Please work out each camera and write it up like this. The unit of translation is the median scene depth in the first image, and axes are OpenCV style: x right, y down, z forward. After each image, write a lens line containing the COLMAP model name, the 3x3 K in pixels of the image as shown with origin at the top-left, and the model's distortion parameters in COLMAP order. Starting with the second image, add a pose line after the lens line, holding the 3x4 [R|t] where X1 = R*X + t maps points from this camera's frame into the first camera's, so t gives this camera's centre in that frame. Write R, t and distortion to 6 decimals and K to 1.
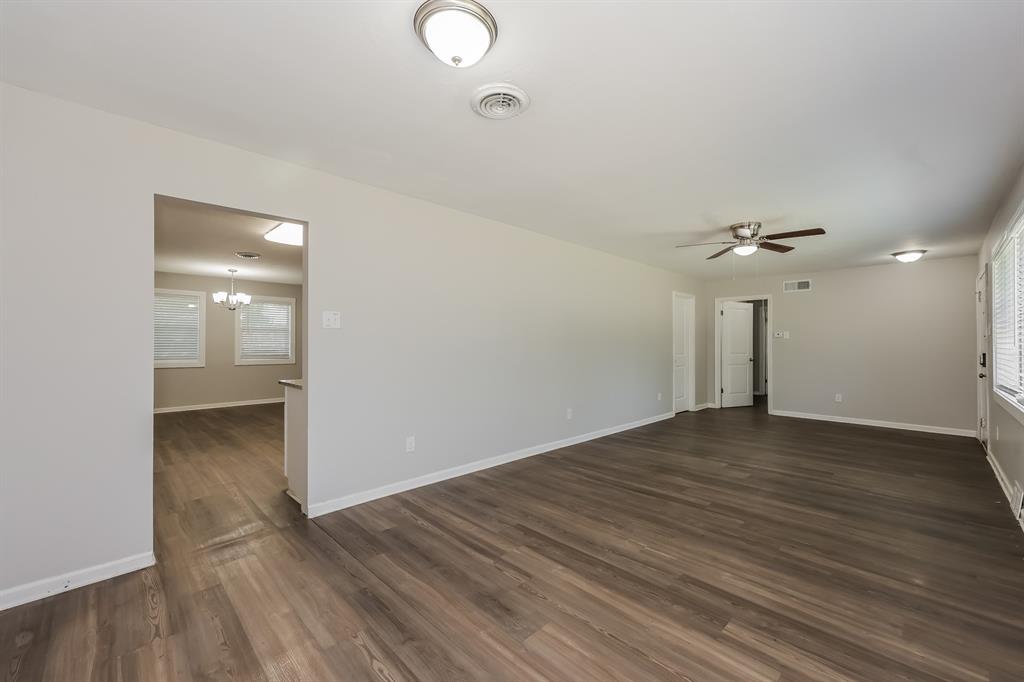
lens RADIAL K [[410.3, 0, 510.1], [0, 410.3, 342.5], [0, 0, 1]] dist [0.001529, 0.000148]
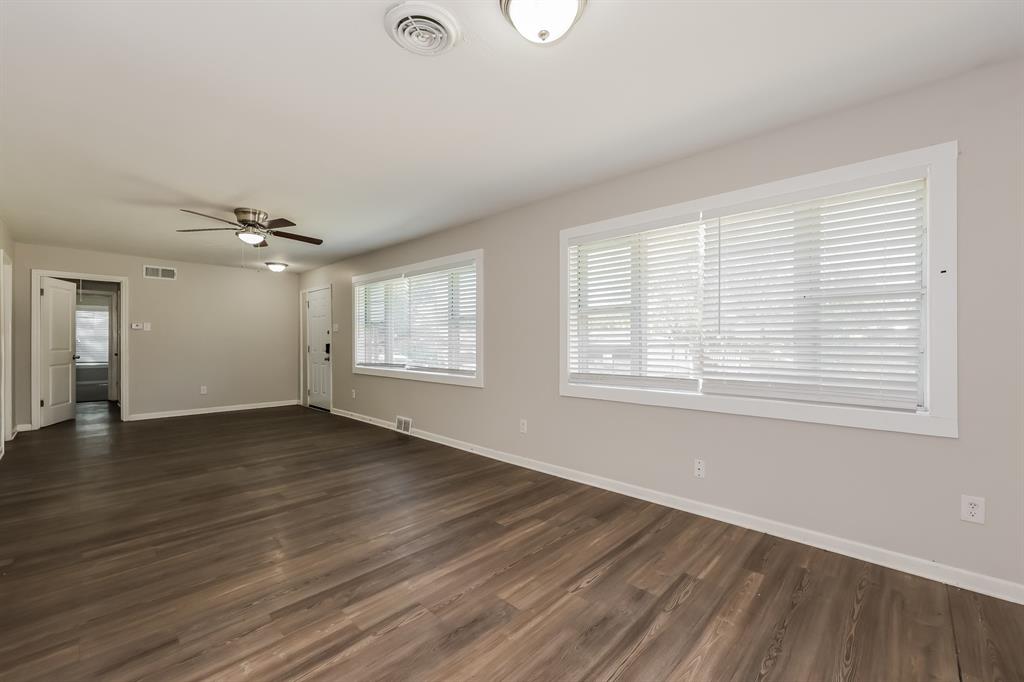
lens RADIAL K [[421.1, 0, 512.0], [0, 421.1, 341.0], [0, 0, 1]] dist [-0.000493, -0.000232]
pose [[-0.033647, -0.004346, 0.999424, -0.533405], [-0.006529, 0.999970, 0.004128, 0.007253], [-0.999412, -0.006386, -0.033674, 0.530297]]
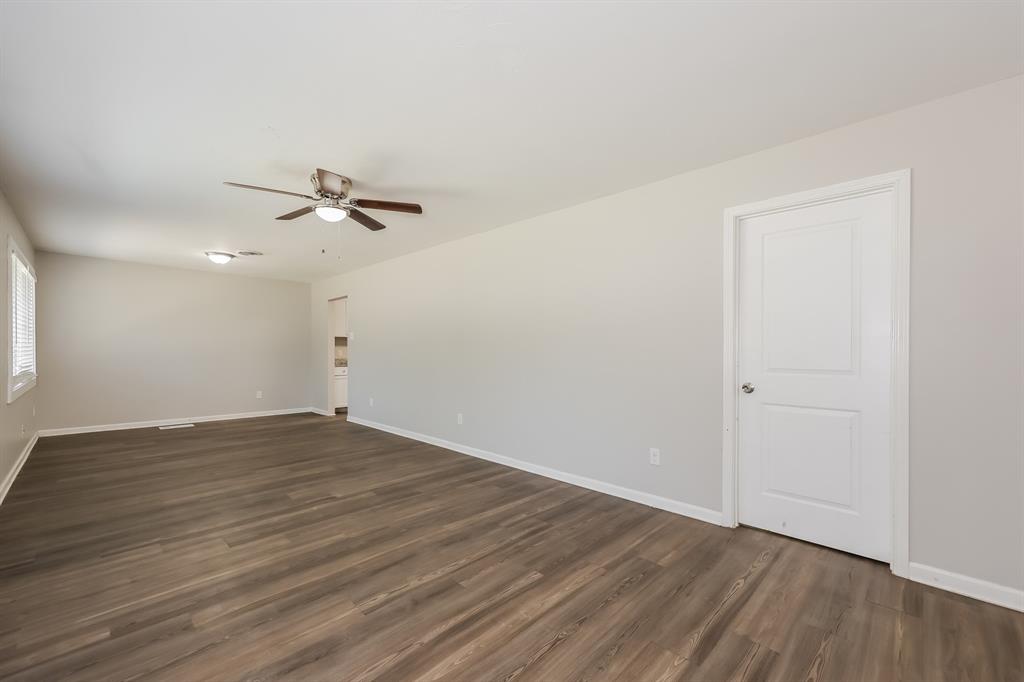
lens RADIAL K [[420.3, 0, 512.5], [0, 420.3, 348.7], [0, 0, 1]] dist [0.002167, 0.000487]
pose [[0.015119, -0.003105, -0.999881, 1.651758], [0.005154, 0.999982, -0.003027, 0.022073], [0.999872, -0.005107, 0.015135, 1.634031]]
